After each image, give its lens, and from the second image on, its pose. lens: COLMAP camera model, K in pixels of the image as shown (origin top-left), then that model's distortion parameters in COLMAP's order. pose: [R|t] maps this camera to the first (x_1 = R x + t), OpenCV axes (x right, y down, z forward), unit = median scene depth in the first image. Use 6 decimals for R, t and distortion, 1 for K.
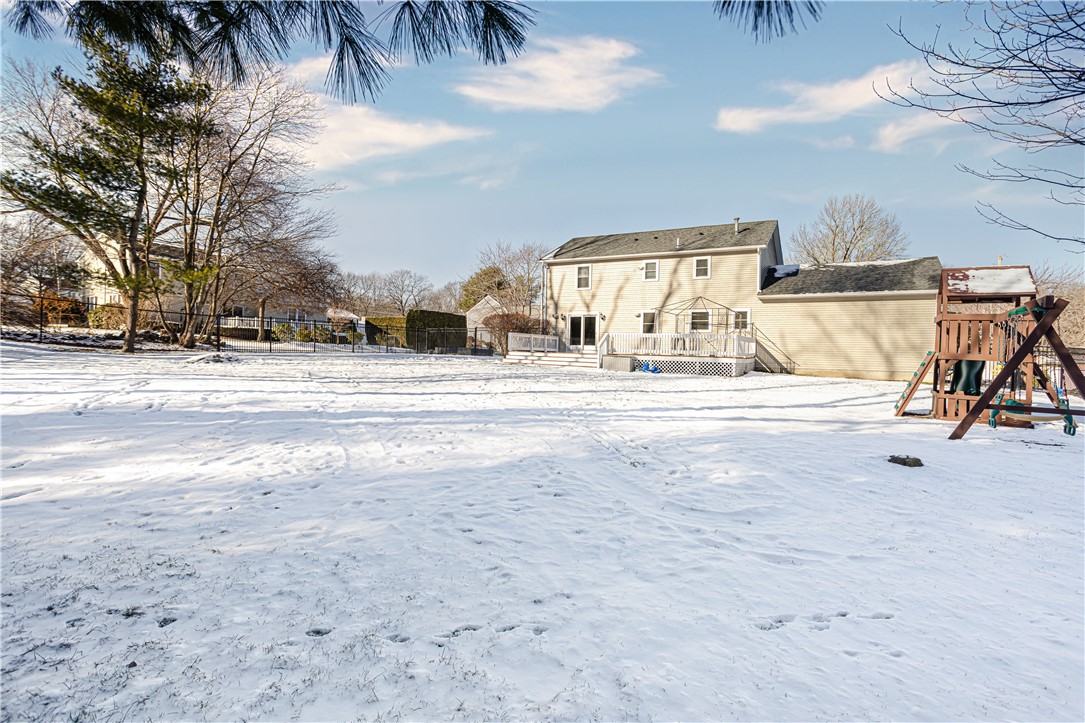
lens RADIAL K [[556.5, 0, 542.5], [0, 556.5, 361.5], [0, 0, 1]] dist [-0.065918, 0.052697]
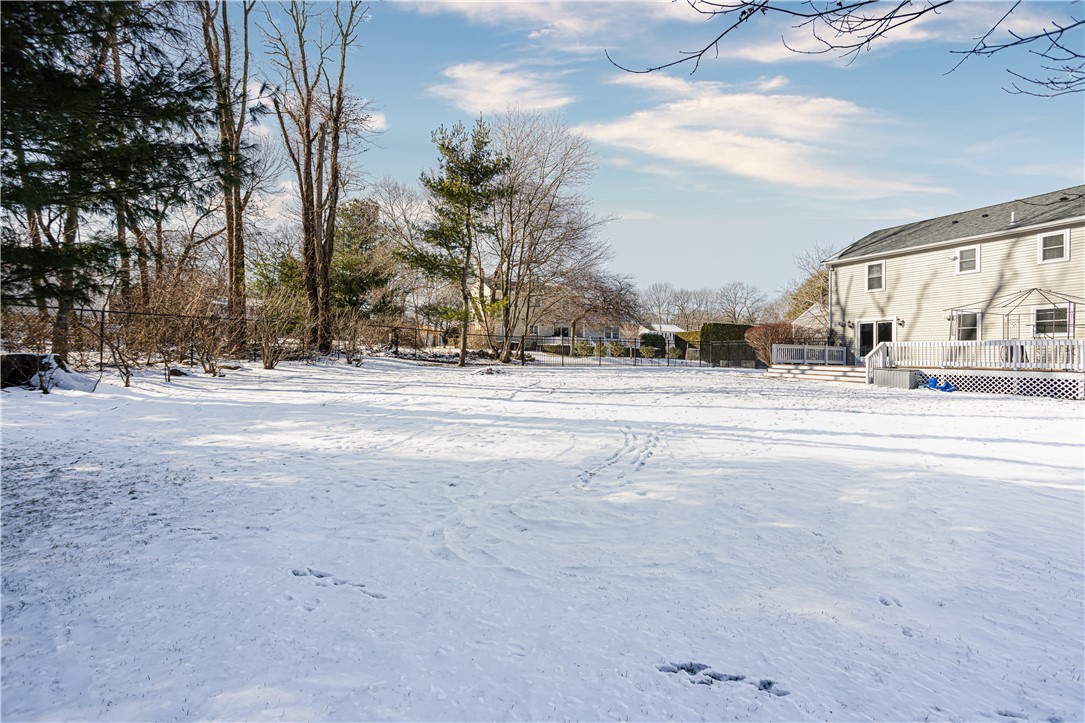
lens RADIAL K [[542.2, 0, 520.8], [0, 542.2, 360.9], [0, 0, 1]] dist [-0.046704, 0.022931]
pose [[0.788040, -0.008694, -0.615562, 0.158002], [-0.006384, 0.999731, -0.022292, -0.001108], [0.615590, 0.021497, 0.787773, 0.027435]]
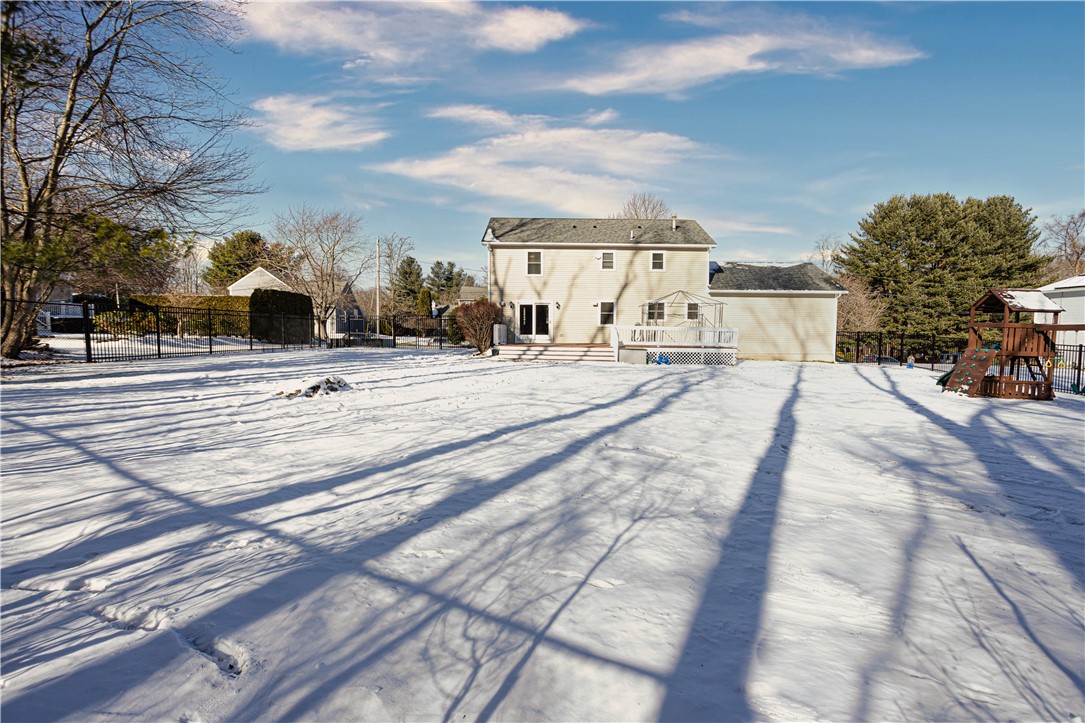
lens RADIAL K [[556.5, 0, 542.5], [0, 556.5, 361.5], [0, 0, 1]] dist [-0.065918, 0.052697]
pose [[0.853218, -0.046990, 0.519433, -0.447105], [0.020643, 0.998195, 0.056394, -0.040143], [-0.521145, -0.037394, 0.852649, 0.191126]]
